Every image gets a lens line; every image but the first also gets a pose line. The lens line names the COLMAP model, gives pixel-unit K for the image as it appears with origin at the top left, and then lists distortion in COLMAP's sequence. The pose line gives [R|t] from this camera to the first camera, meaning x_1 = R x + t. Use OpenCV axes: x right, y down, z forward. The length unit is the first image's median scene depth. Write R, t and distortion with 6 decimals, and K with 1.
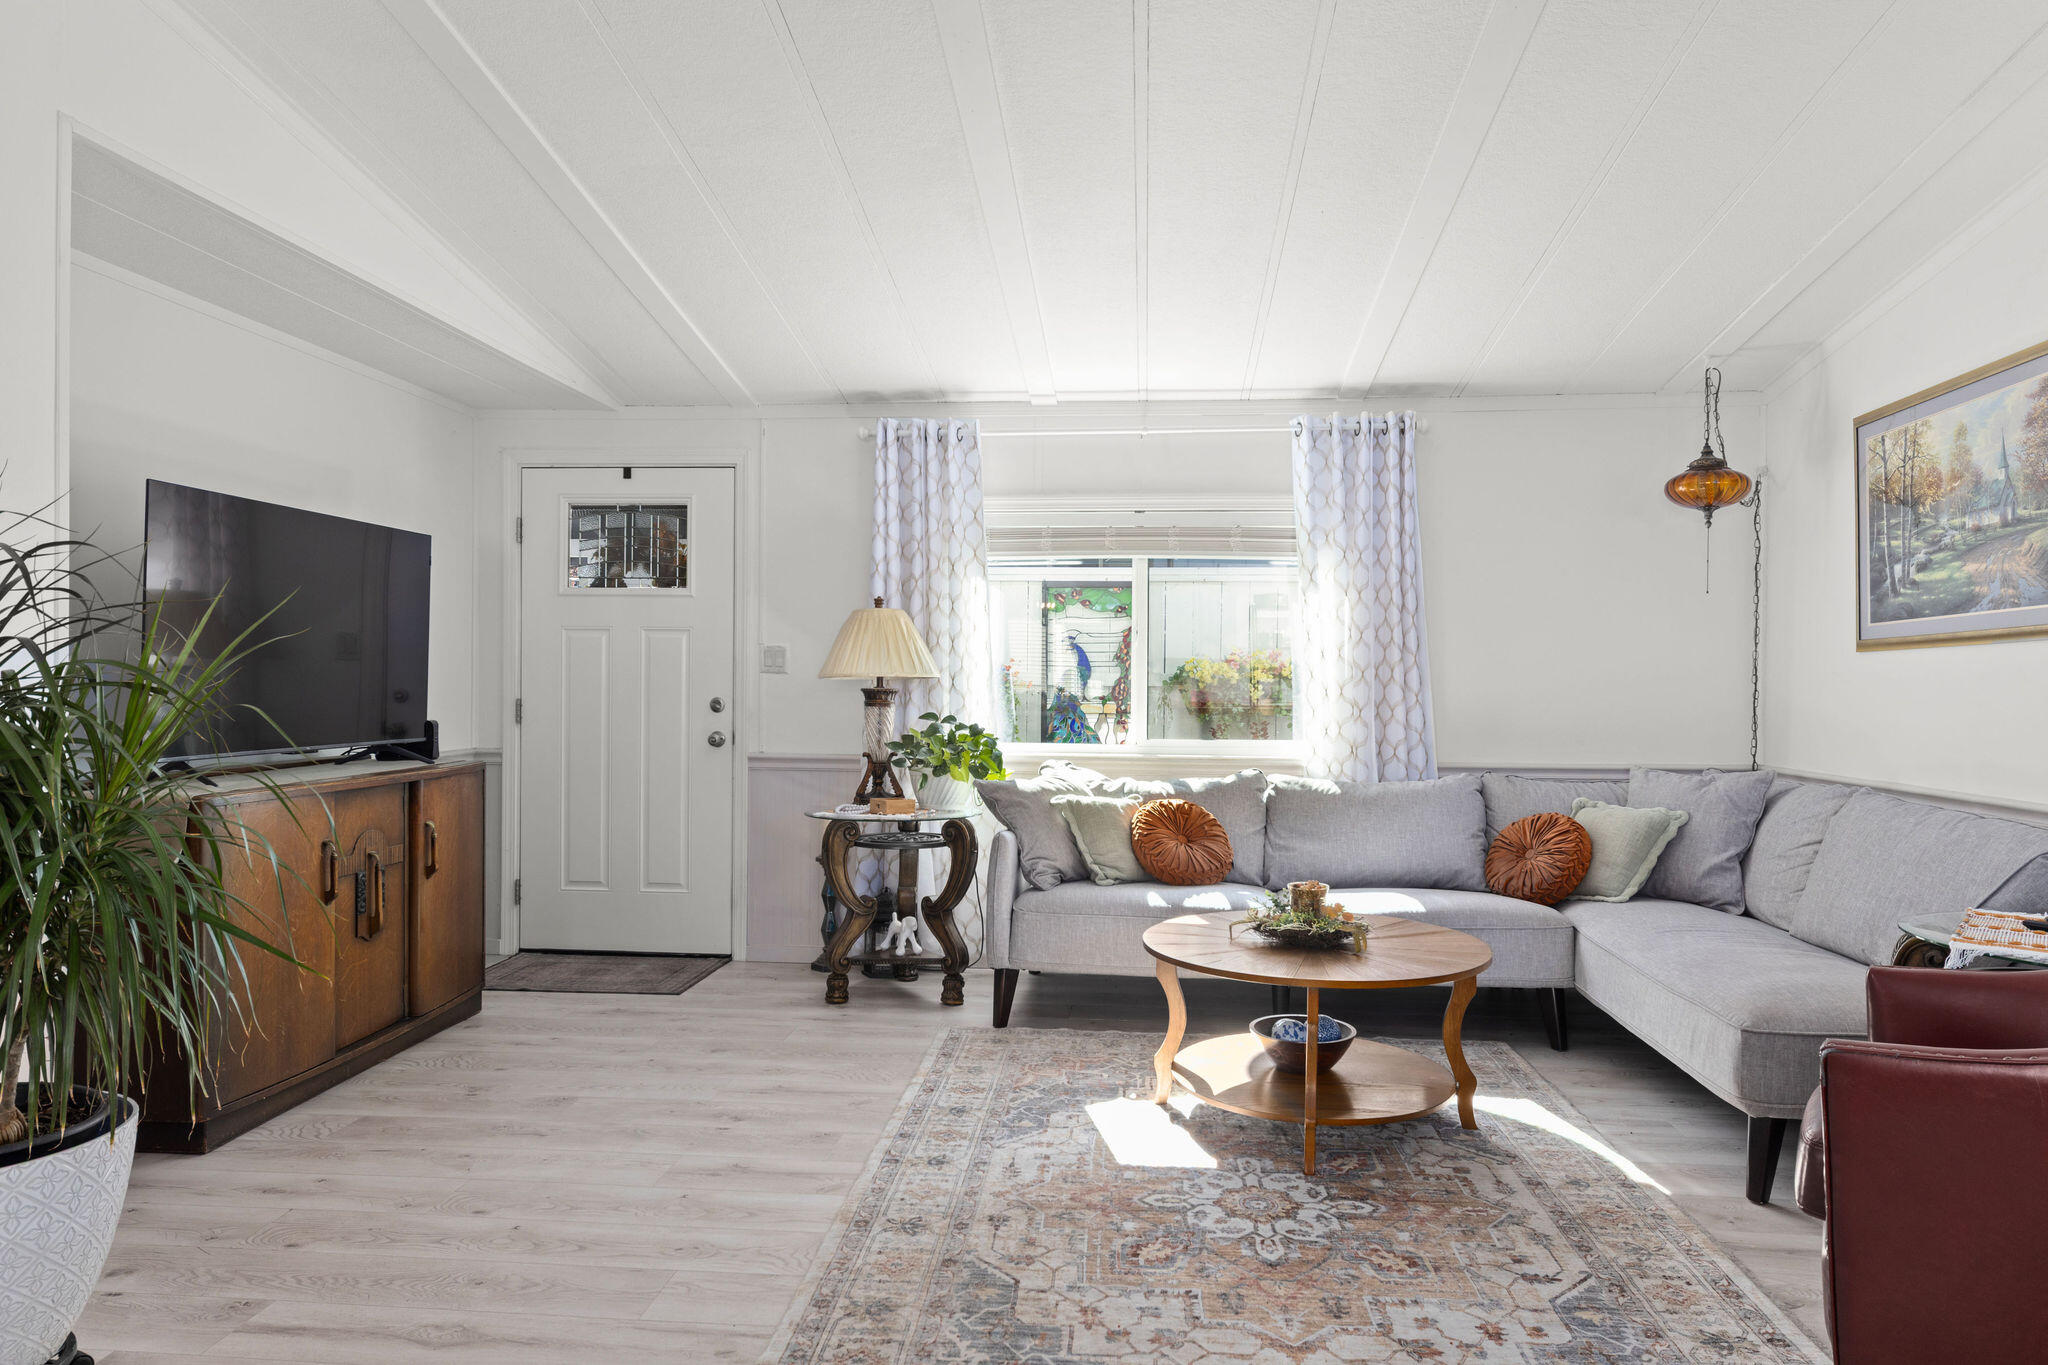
lens RADIAL K [[1265.4, 0, 1048.5], [0, 1265.4, 681.0], [0, 0, 1]] dist [0.002152, -0.000020]
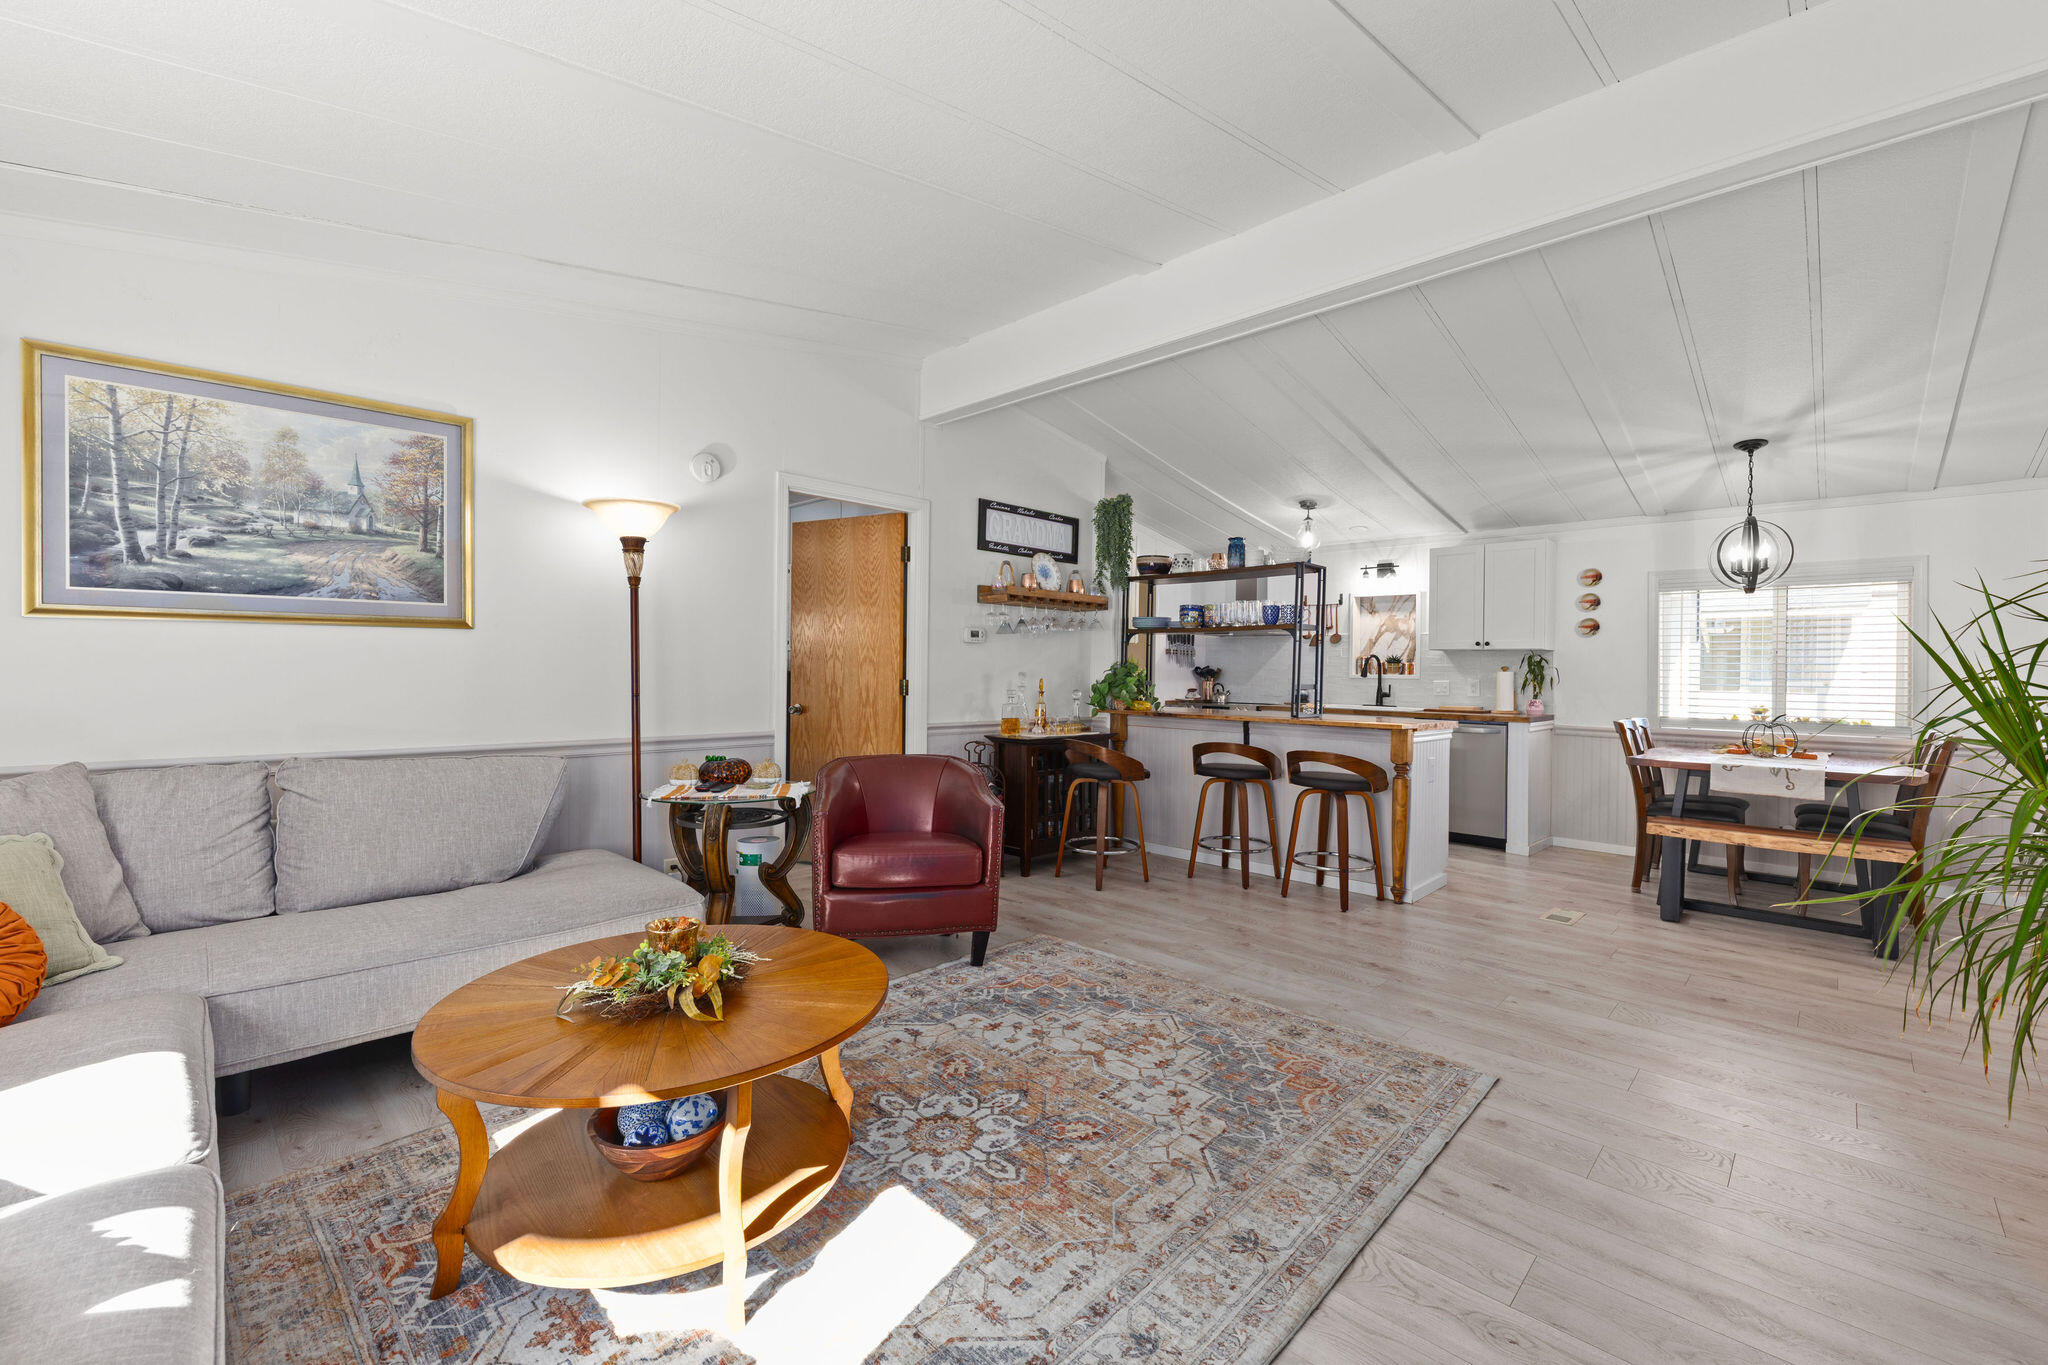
lens RADIAL K [[851.4, 0, 1026.8], [0, 851.4, 670.4], [0, 0, 1]] dist [0.009440, -0.000338]
pose [[-0.772351, -0.019963, 0.634882, -0.296305], [-0.019495, 0.999780, 0.007721, -0.006194], [-0.634897, -0.006414, -0.772571, 1.243851]]
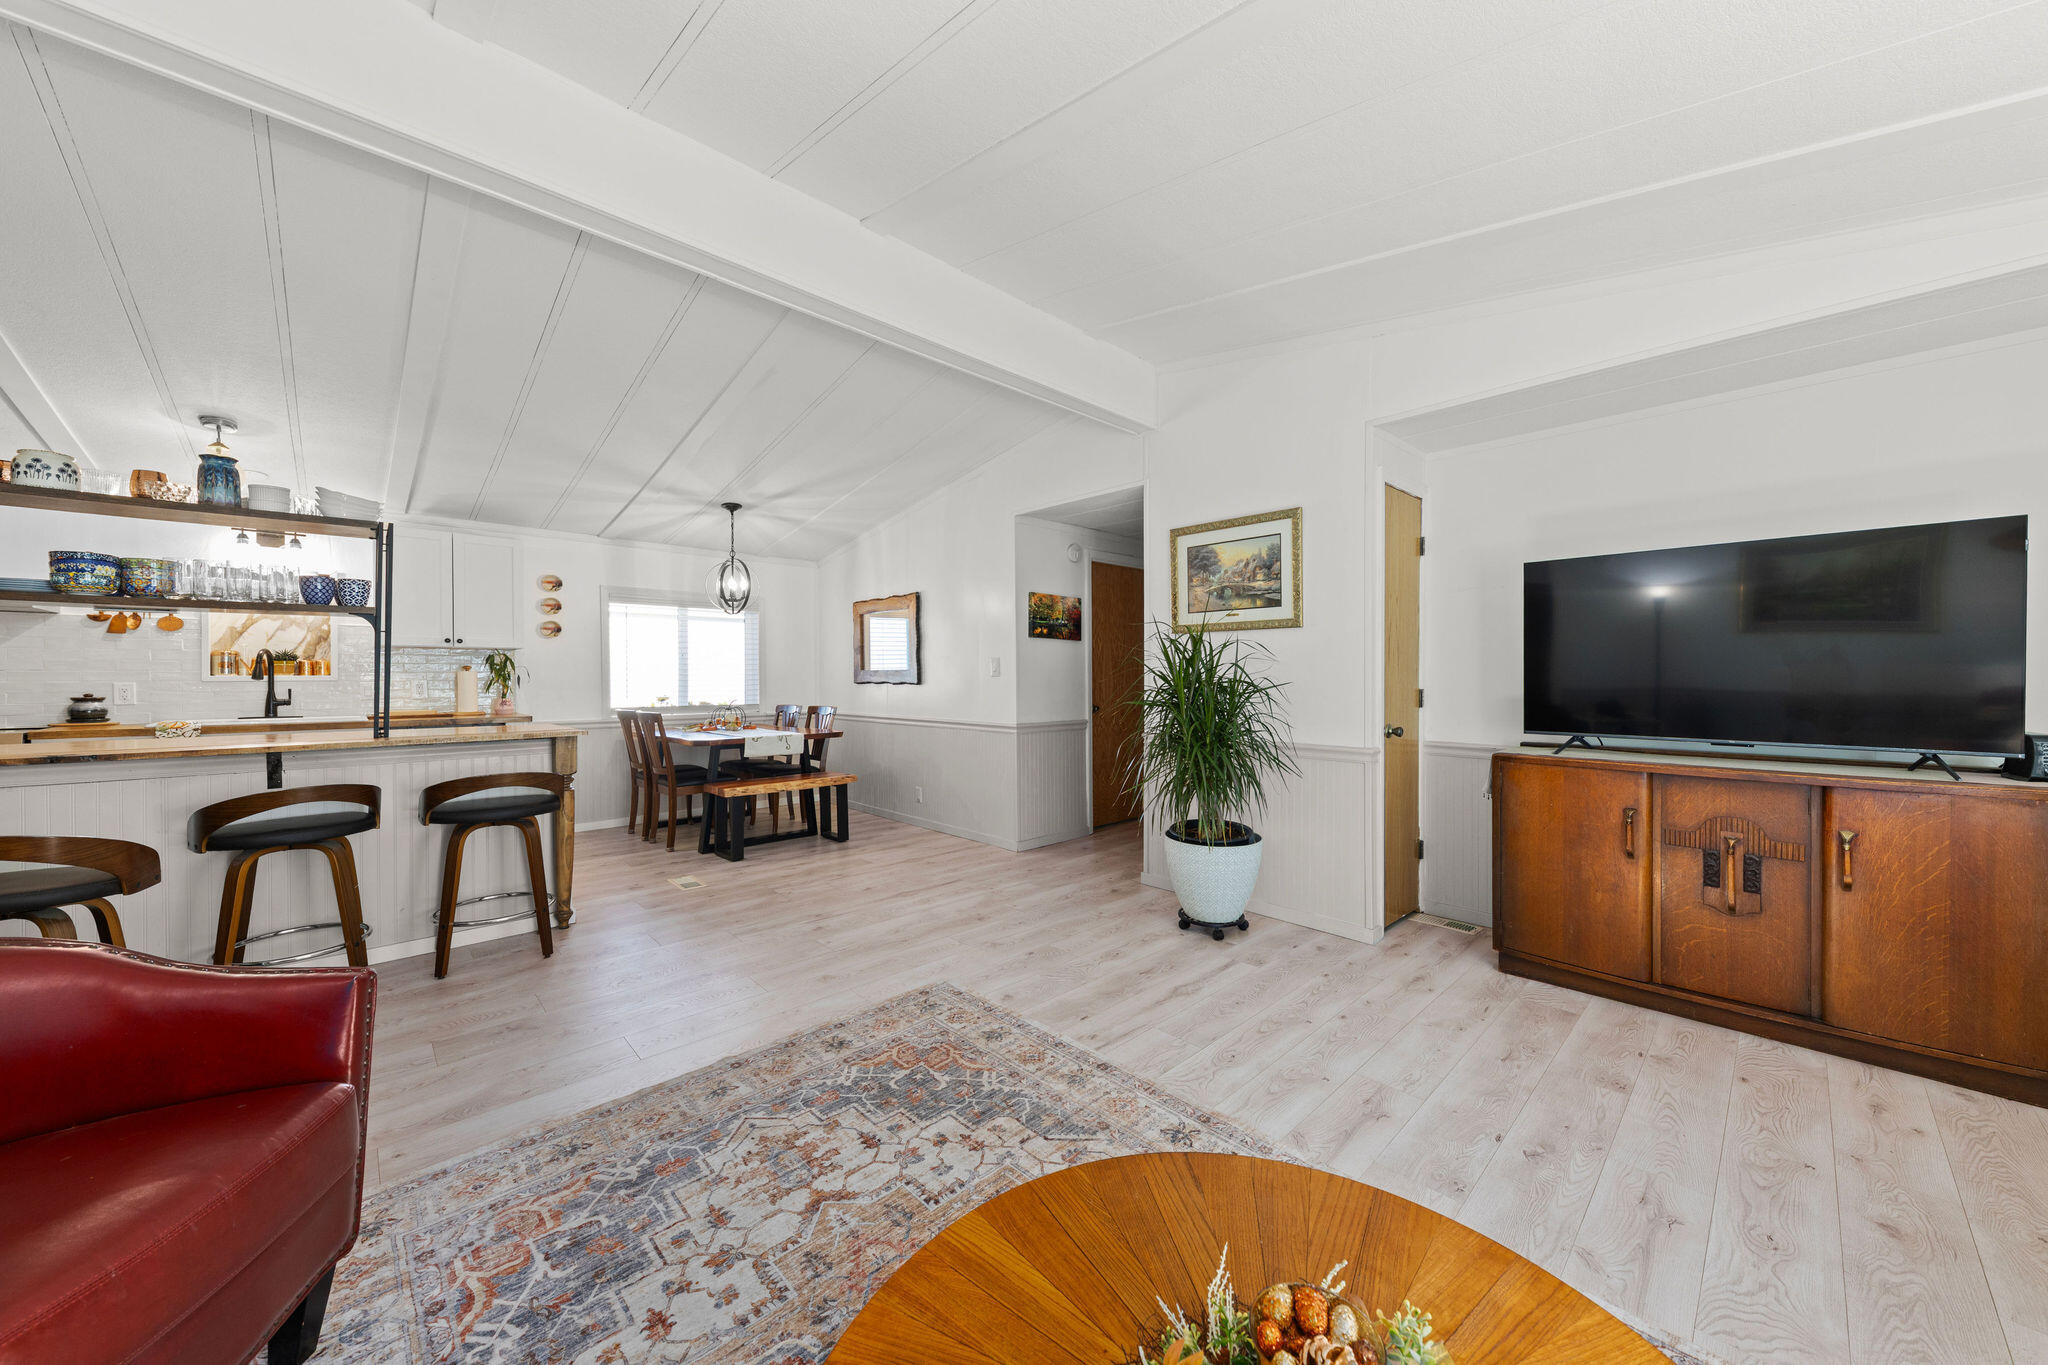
lens RADIAL K [[713.0, 0, 1050.6], [0, 713.0, 682.3], [0, 0, 1]] dist [0.001935, 0.000028]
pose [[-0.654851, -0.000839, -0.755757, 0.372618], [-0.006986, 0.999963, 0.004943, -0.001902], [0.755725, 0.008517, -0.654833, 1.038405]]
